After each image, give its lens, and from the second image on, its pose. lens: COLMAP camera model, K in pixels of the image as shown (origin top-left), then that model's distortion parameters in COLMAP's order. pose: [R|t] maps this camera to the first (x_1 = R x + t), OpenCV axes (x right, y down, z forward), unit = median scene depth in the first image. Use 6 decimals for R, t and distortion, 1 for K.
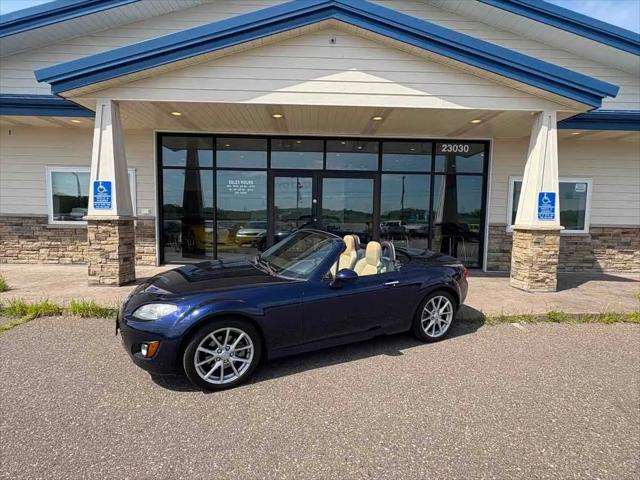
lens RADIAL K [[332.1, 0, 320.5], [0, 332.1, 242.1], [0, 0, 1]] dist [0.002084, -0.000507]
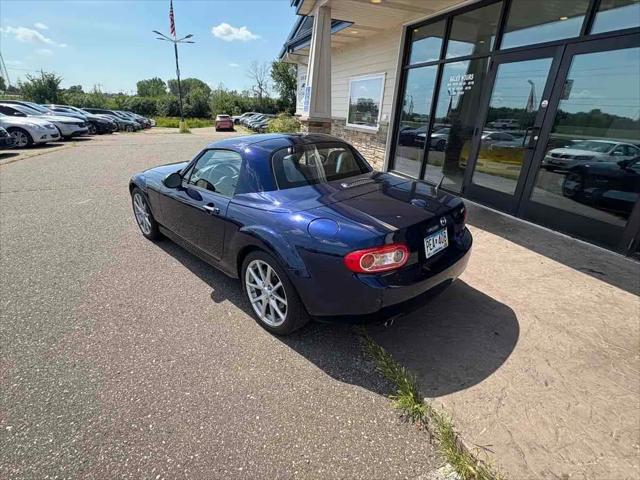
lens RADIAL K [[332.1, 0, 319.9], [0, 332.1, 243.7], [0, 0, 1]] dist [0.002084, -0.000507]
pose [[0.308598, 0.354514, -0.882659, 0.630246], [-0.129483, 0.934969, 0.330253, -0.052110], [0.942338, 0.012374, 0.334433, 0.634411]]
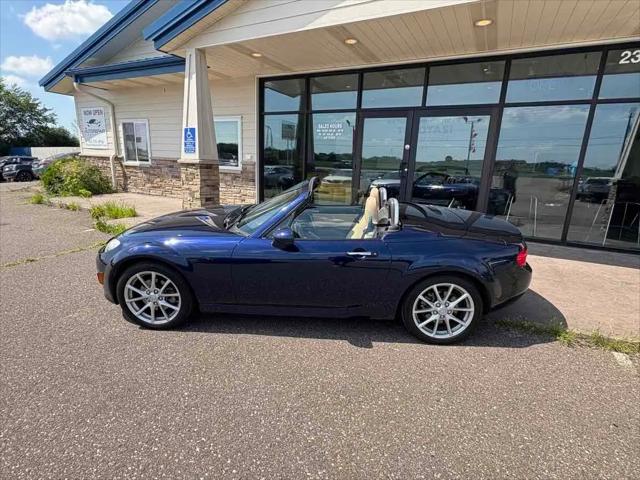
lens RADIAL K [[332.1, 0, 319.9], [0, 332.1, 243.5], [0, 0, 1]] dist [0.002084, -0.000507]
pose [[0.866961, 0.136124, -0.479426, 0.315692], [-0.063779, 0.984370, 0.164160, -0.010237], [0.494279, -0.111743, 0.862092, 0.204345]]
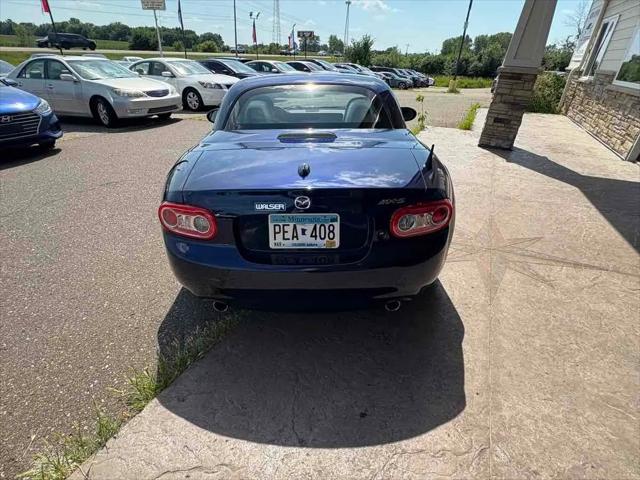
lens RADIAL K [[332.1, 0, 318.8], [0, 332.1, 242.3], [0, 0, 1]] dist [0.002084, -0.000507]
pose [[-0.458680, 0.408203, -0.789293, 0.522547], [-0.120489, 0.851468, 0.510378, -0.071091], [0.880395, 0.329201, -0.341368, 1.018387]]
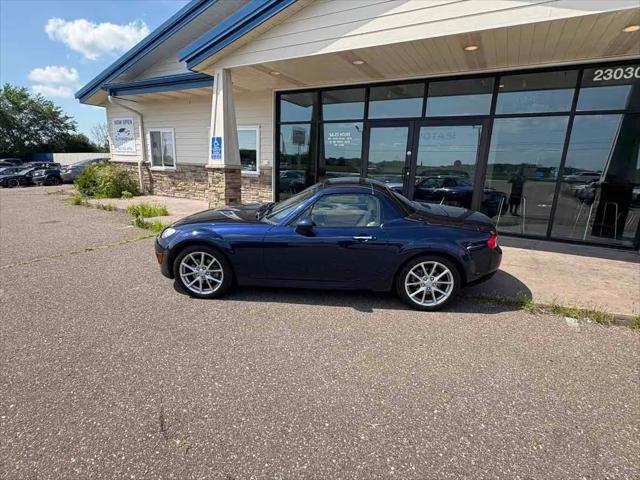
lens RADIAL K [[332.1, 0, 320.5], [0, 332.1, 243.4], [0, 0, 1]] dist [0.002084, -0.000507]
pose [[0.854293, 0.132662, -0.502578, 0.382046], [-0.063488, 0.986274, 0.152423, 0.000292], [0.515900, -0.098307, 0.850989, 0.076348]]
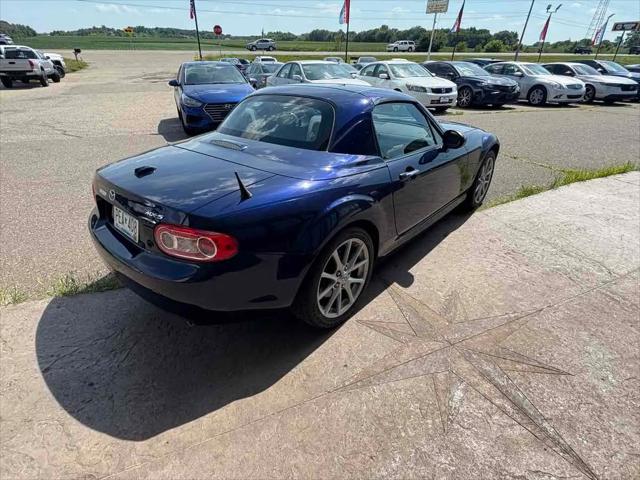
lens RADIAL K [[332.1, 0, 319.1], [0, 332.1, 242.5], [0, 0, 1]] dist [0.002084, -0.000507]
pose [[-0.934682, 0.154661, -0.320079, 0.238200], [-0.060319, 0.818340, 0.571560, -0.116701], [0.350331, 0.553533, -0.755559, 1.234219]]
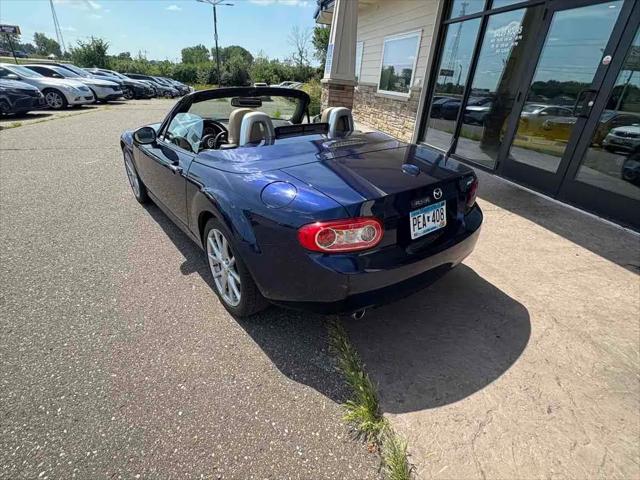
lens RADIAL K [[332.1, 0, 321.2], [0, 332.1, 244.4], [0, 0, 1]] dist [0.002084, -0.000507]
pose [[0.196846, 0.434880, -0.878710, 0.588772], [-0.148041, 0.899153, 0.411834, -0.034203], [0.969193, 0.049017, 0.241375, 0.727877]]
